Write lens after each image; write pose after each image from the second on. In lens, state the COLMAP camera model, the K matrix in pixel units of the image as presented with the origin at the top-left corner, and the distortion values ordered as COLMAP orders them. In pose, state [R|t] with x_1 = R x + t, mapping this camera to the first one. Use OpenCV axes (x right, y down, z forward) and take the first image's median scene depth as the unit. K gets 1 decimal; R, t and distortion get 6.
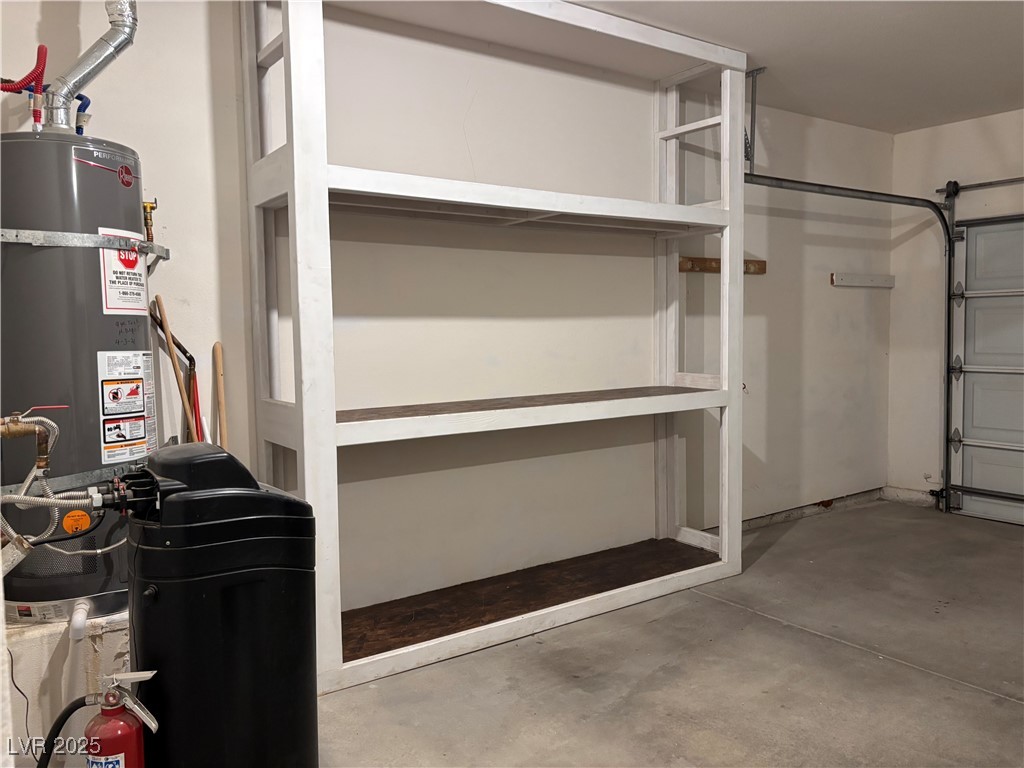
lens RADIAL K [[776.4, 0, 516.0], [0, 776.4, 379.5], [0, 0, 1]] dist [0.043407, -0.053269]
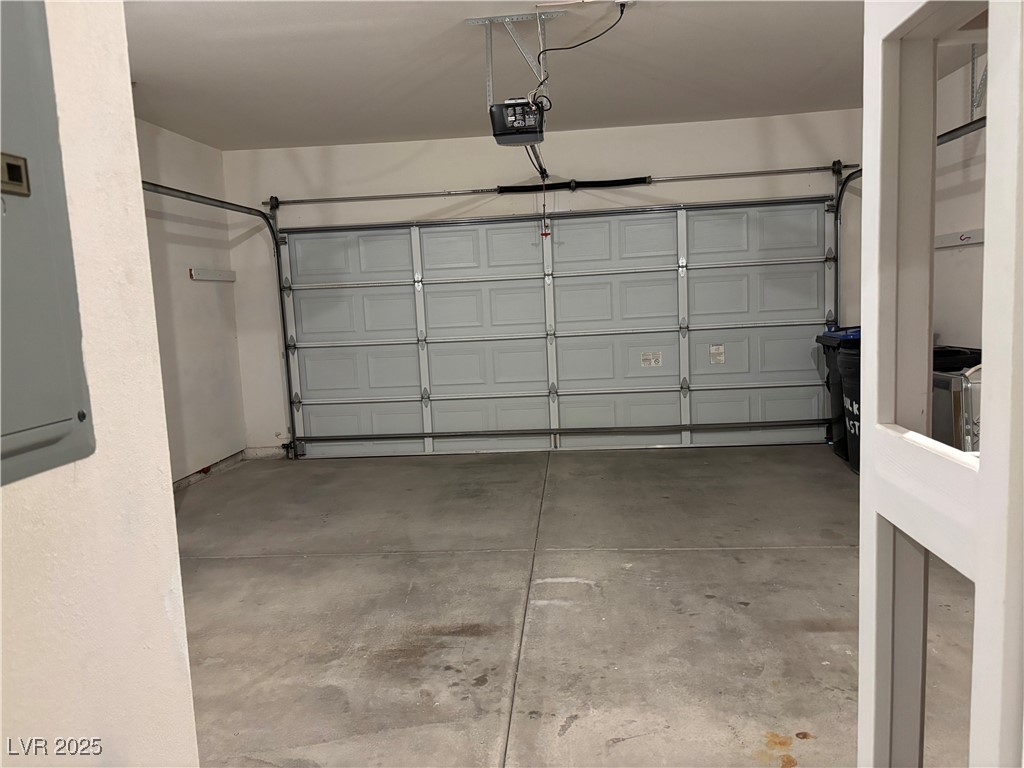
lens RADIAL K [[776.4, 0, 516.0], [0, 776.4, 379.5], [0, 0, 1]] dist [0.043407, -0.053269]
pose [[0.642587, -0.094815, 0.760324, -0.168876], [0.084555, 0.995028, 0.052622, 0.004919], [-0.761533, 0.030475, 0.647409, -0.092202]]
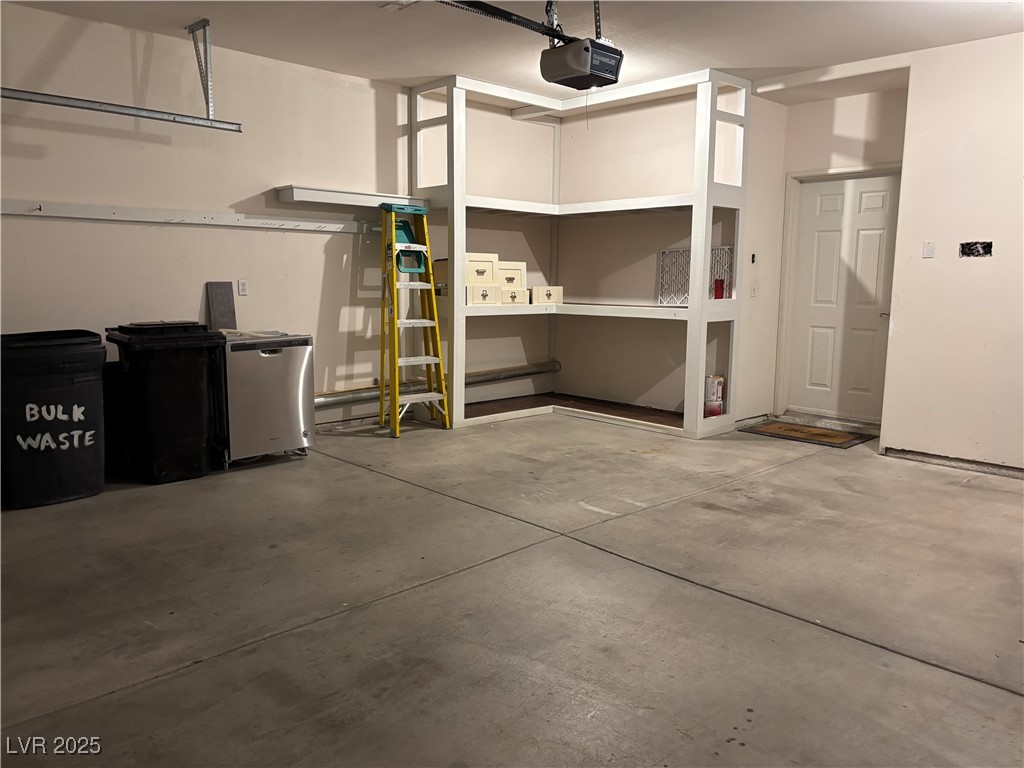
lens RADIAL K [[776.4, 0, 516.0], [0, 776.4, 379.5], [0, 0, 1]] dist [0.043407, -0.053269]
pose [[-0.989677, 0.021535, -0.141691, 0.525649], [-0.007398, 0.979651, 0.200571, -0.055820], [0.143127, 0.199549, -0.969379, 0.997616]]
